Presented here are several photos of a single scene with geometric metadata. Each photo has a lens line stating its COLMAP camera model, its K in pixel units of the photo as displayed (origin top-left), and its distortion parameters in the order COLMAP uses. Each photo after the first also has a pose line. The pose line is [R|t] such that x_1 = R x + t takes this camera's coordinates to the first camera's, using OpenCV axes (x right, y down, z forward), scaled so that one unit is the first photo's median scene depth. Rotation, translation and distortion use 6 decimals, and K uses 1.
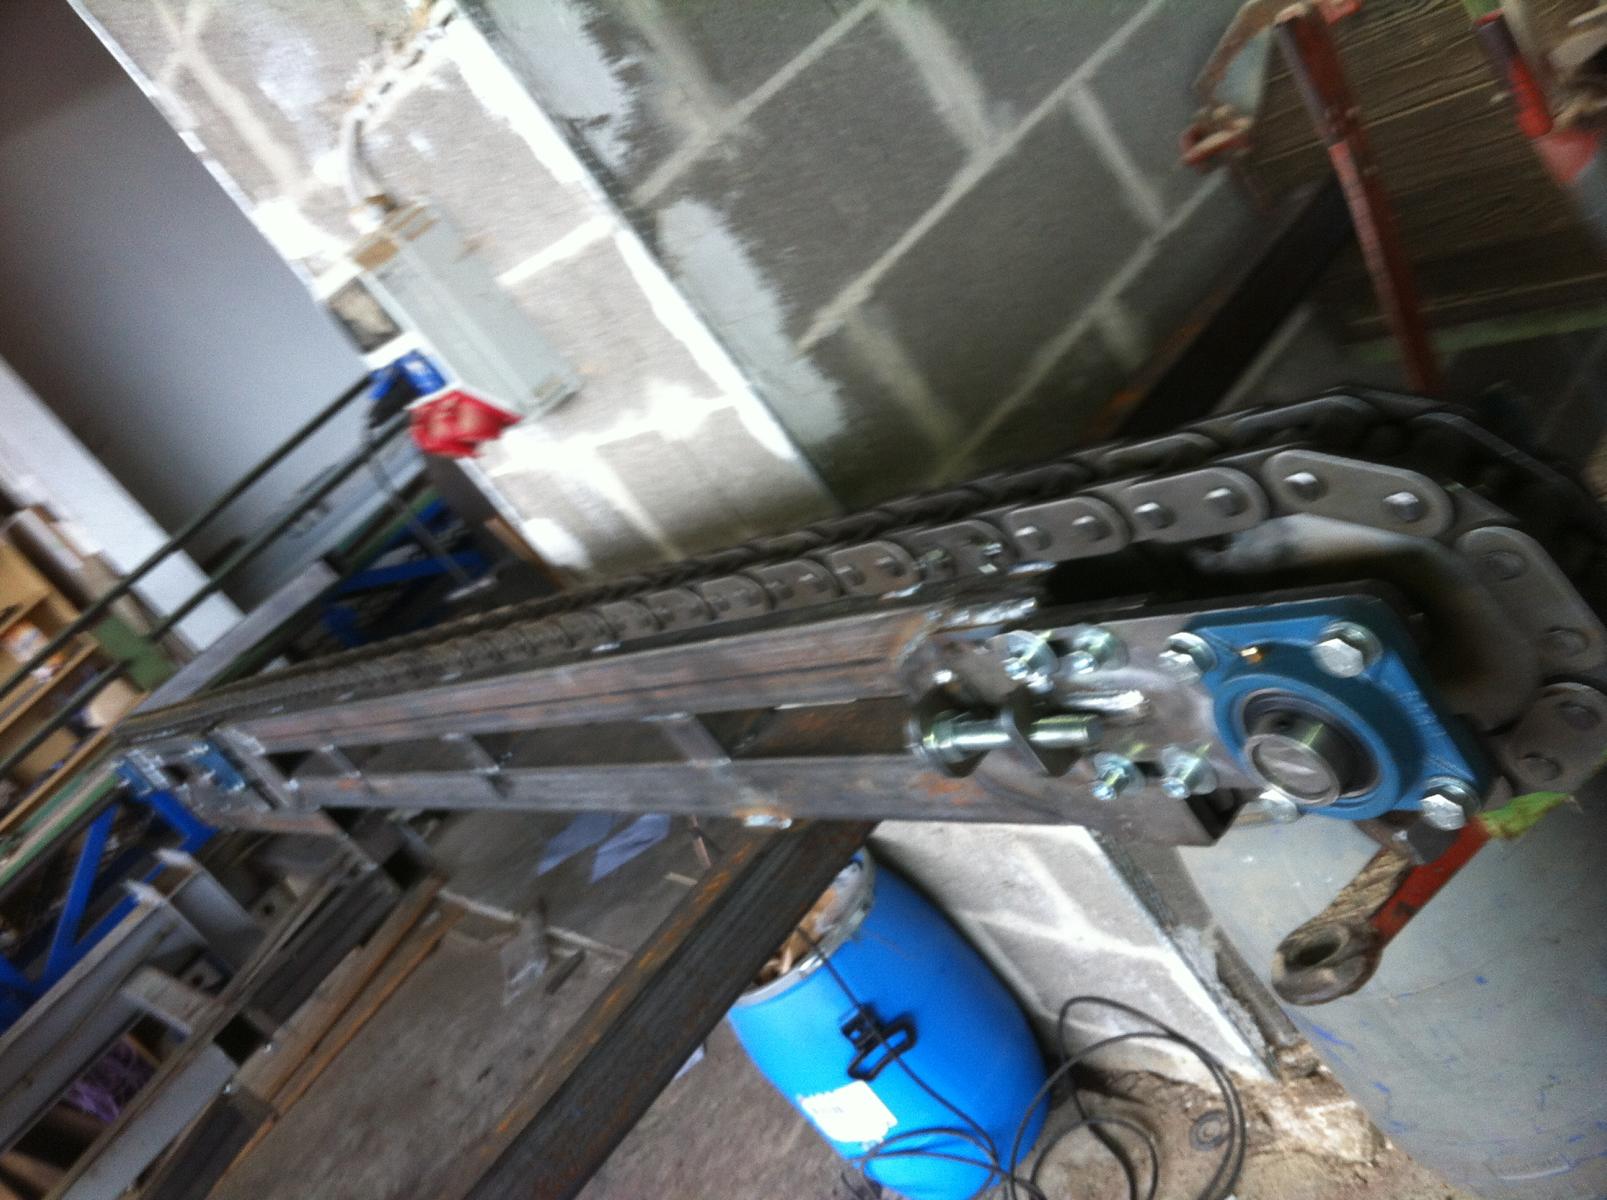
lens RADIAL K [[1589.9, 0, 809.7], [0, 1589.9, 641.9], [0, 0, 1]] dist [0.026462, 0.000000]
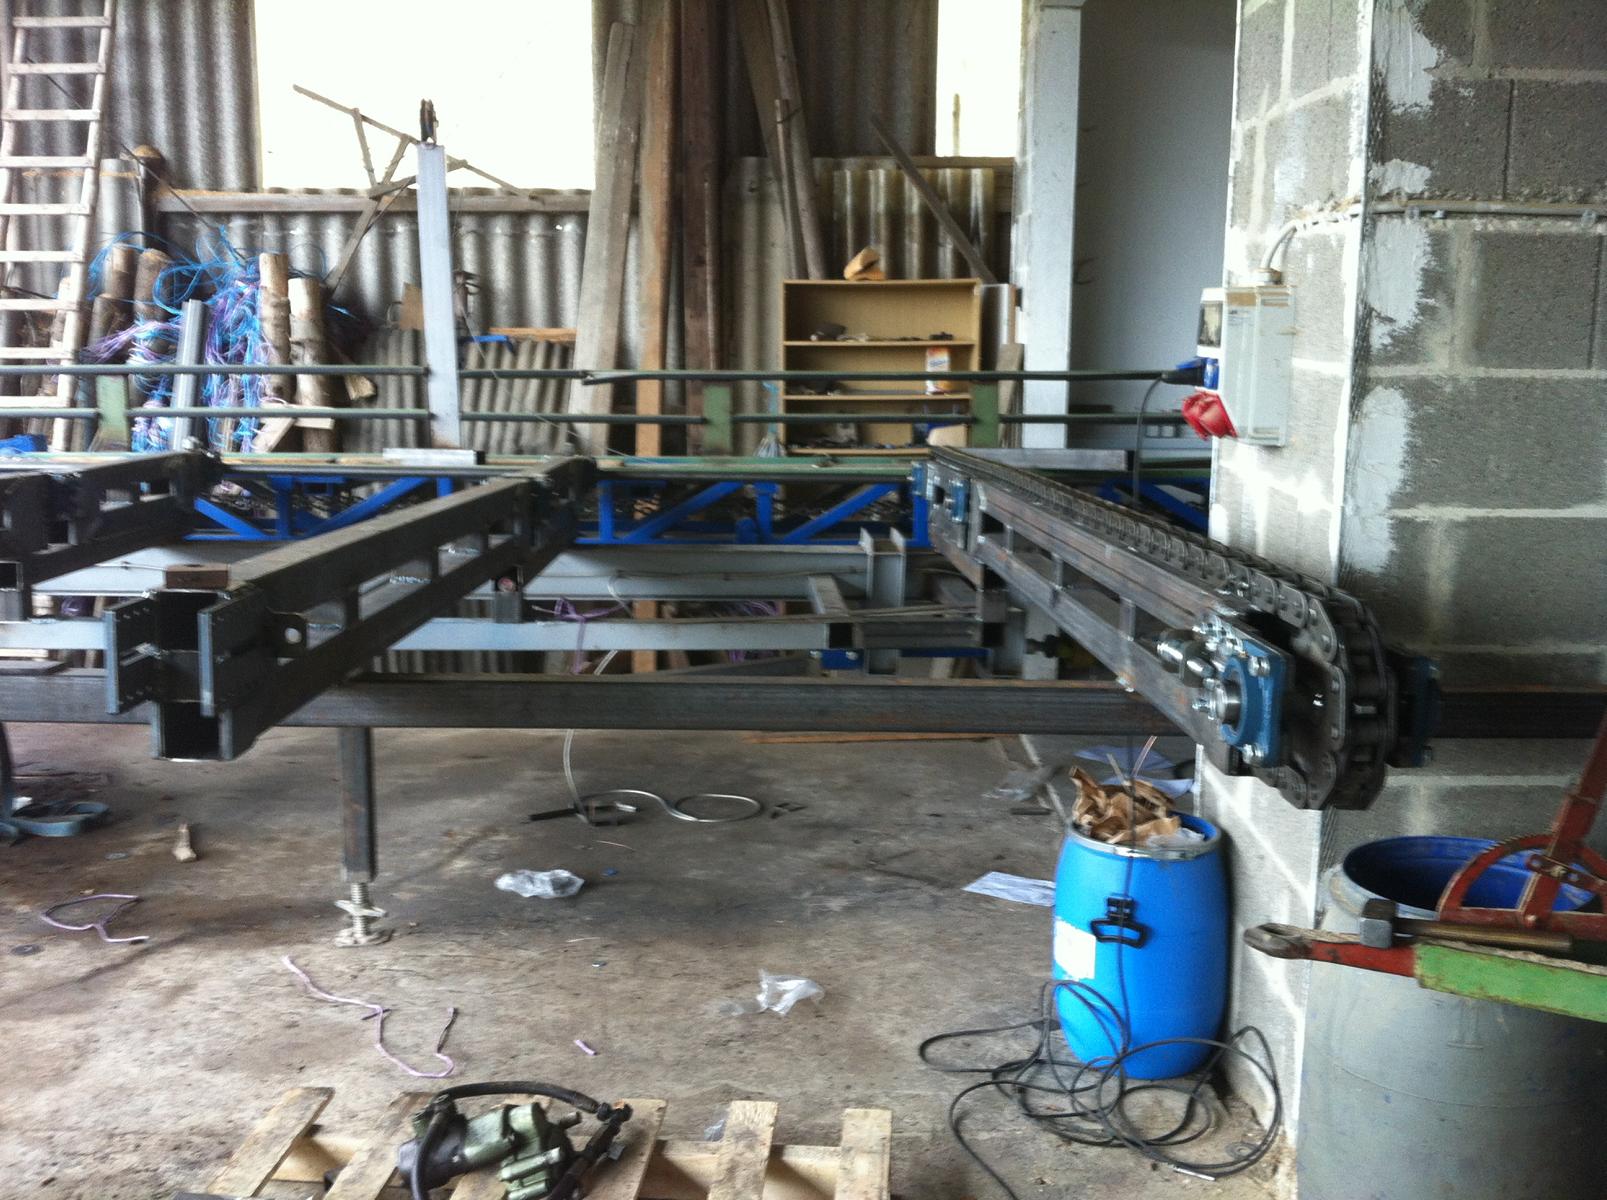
lens RADIAL K [[1589.9, 0, 804.9], [0, 1589.9, 597.9], [0, 0, 1]] dist [0.026462, 0.000000]
pose [[0.615317, 0.673875, -0.408997, 0.251676], [-0.676972, 0.717553, 0.163789, 0.000037], [0.403850, 0.176097, 0.897716, -0.434760]]
